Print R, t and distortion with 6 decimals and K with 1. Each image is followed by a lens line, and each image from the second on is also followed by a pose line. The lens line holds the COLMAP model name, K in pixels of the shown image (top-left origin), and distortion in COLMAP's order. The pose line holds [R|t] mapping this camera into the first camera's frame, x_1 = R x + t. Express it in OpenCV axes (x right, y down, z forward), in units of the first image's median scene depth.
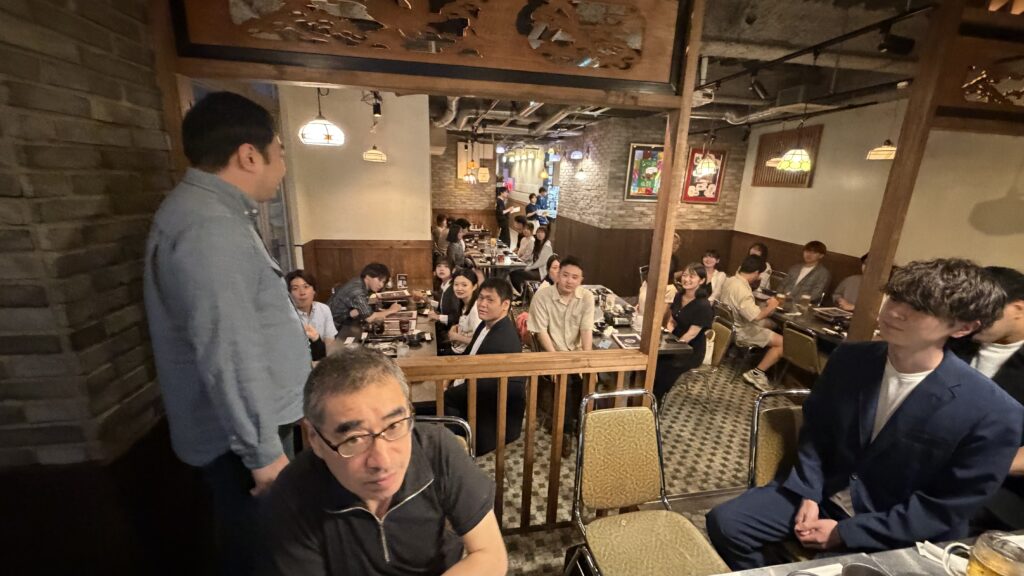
lens RADIAL K [[410.9, 0, 510.1], [0, 410.9, 288.1], [0, 0, 1]] dist [-0.001895, -0.000458]
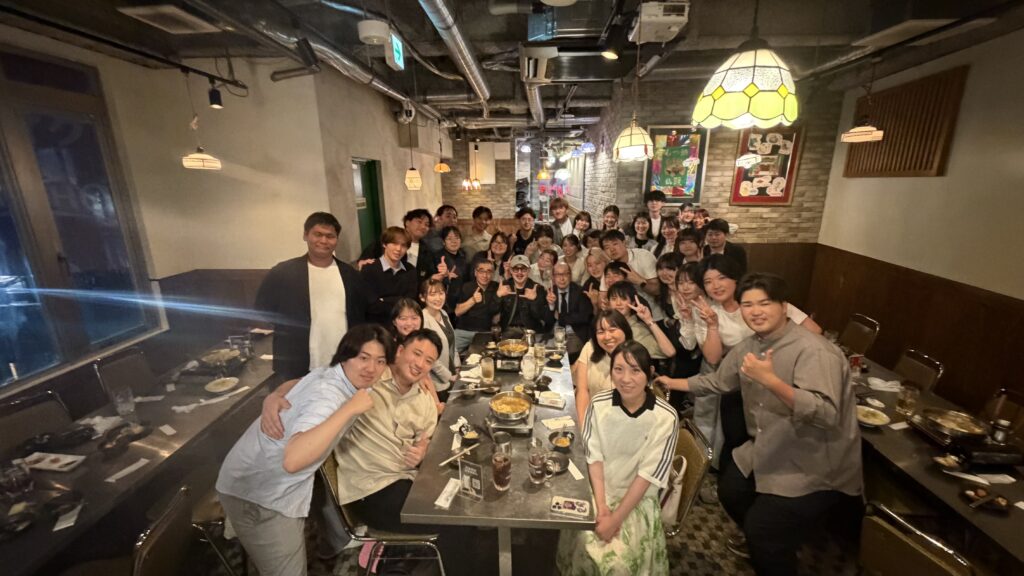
lens RADIAL K [[410.9, 0, 513.4], [0, 410.9, 288.3], [0, 0, 1]] dist [-0.001895, -0.000458]
pose [[0.976267, 0.011279, -0.216275, 0.206629], [-0.012824, 0.999901, -0.005745, -0.057033], [0.216189, 0.008383, 0.976316, 0.233893]]
